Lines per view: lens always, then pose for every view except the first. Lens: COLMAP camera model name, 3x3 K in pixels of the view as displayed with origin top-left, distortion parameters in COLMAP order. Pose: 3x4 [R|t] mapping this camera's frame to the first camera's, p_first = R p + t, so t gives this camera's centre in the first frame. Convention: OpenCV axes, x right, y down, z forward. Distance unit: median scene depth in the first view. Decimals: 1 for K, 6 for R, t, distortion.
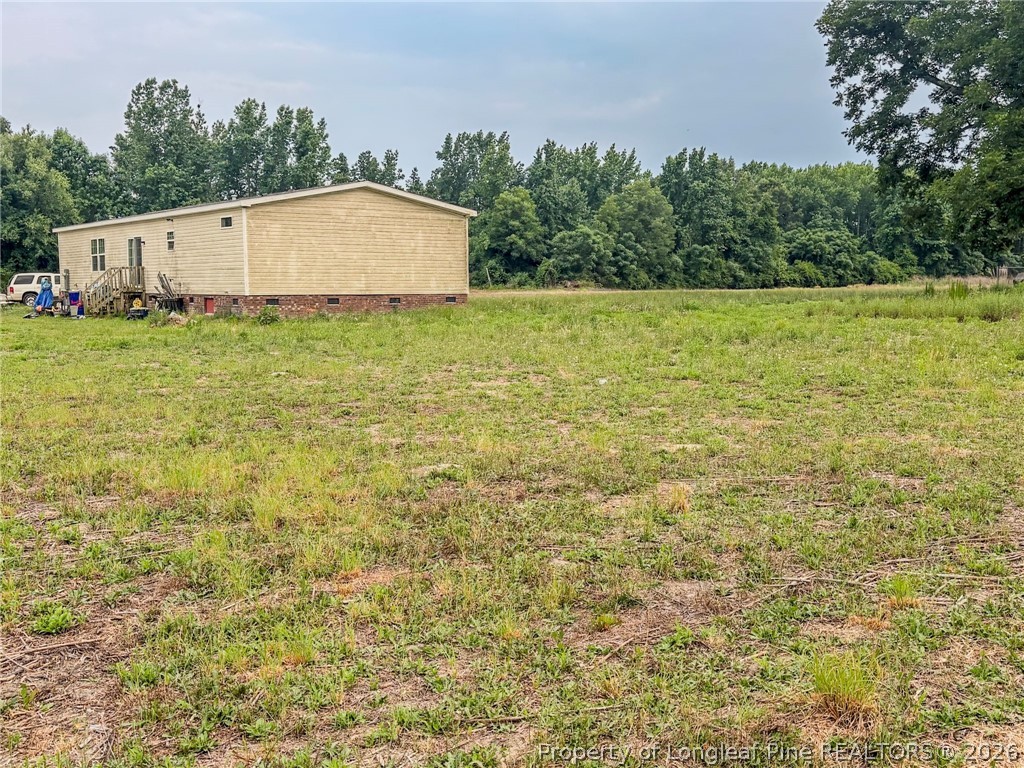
lens RADIAL K [[1033.0, 0, 503.7], [0, 1033.0, 376.7], [0, 0, 1]] dist [0.069982, 0.000000]
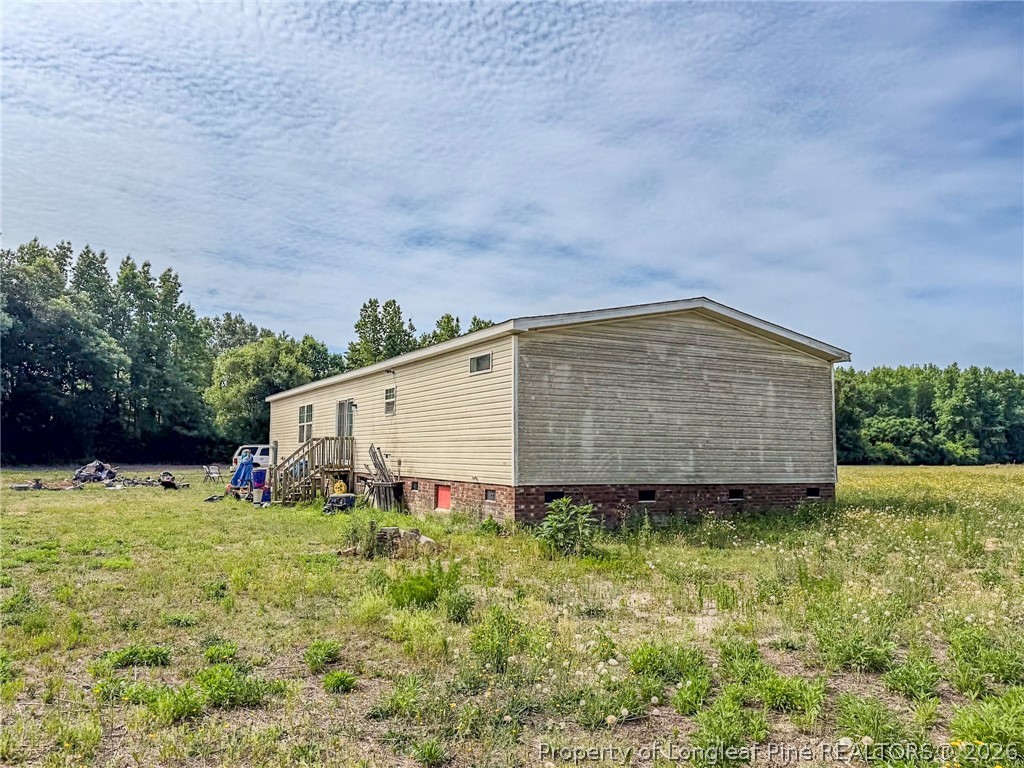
lens RADIAL K [[746.5, 0, 502.4], [0, 746.5, 381.9], [0, 0, 1]] dist [0.035699, -0.036456]
pose [[0.988874, -0.000925, -0.148755, -0.036286], [-0.026822, 0.982482, -0.184415, -0.010984], [0.146320, 0.186353, 0.971526, 0.110948]]
